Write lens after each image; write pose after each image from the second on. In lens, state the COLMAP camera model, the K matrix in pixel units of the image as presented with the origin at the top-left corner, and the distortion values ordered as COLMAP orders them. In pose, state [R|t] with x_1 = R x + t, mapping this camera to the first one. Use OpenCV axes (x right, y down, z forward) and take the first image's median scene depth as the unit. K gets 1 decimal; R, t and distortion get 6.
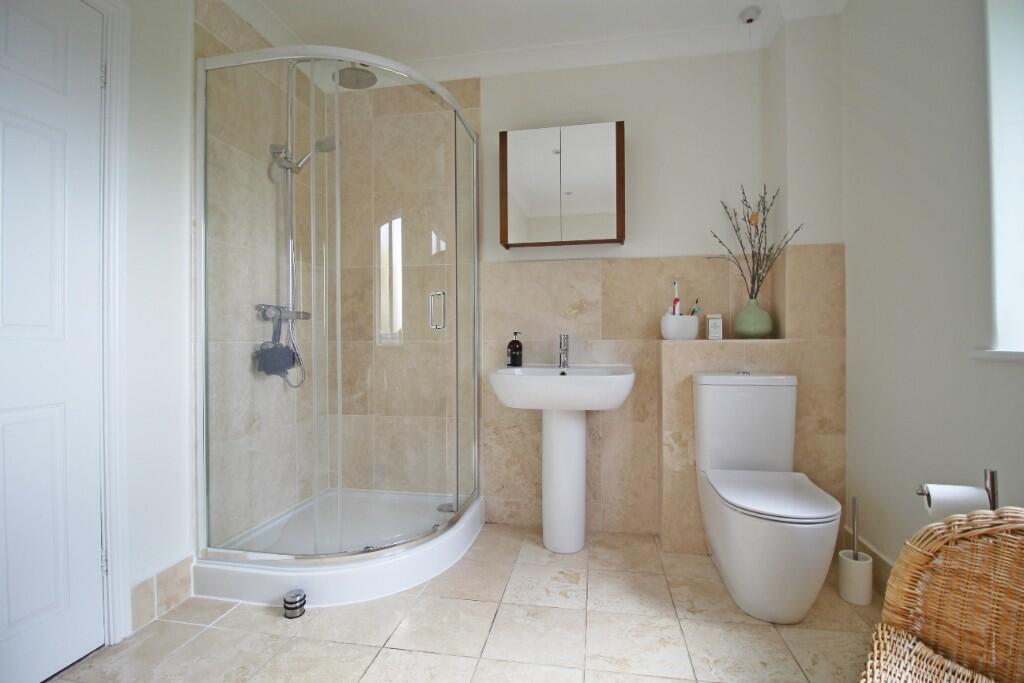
lens RADIAL K [[482.1, 0, 518.9], [0, 482.1, 339.5], [0, 0, 1]] dist [-0.000033, -0.000512]
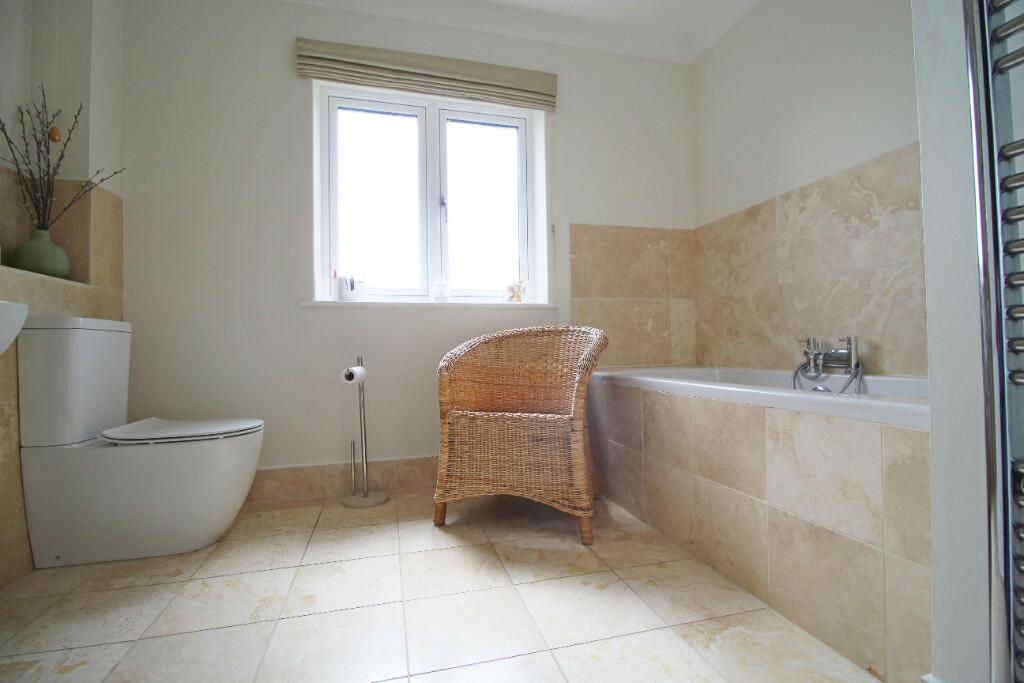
lens RADIAL K [[482.1, 0, 518.9], [0, 482.1, 339.5], [0, 0, 1]] dist [-0.000033, -0.000512]
pose [[-0.419999, 0.031715, 0.906970, -0.713916], [0.015759, 0.999493, -0.027652, 0.168758], [-0.907388, 0.002679, -0.420286, 0.800965]]
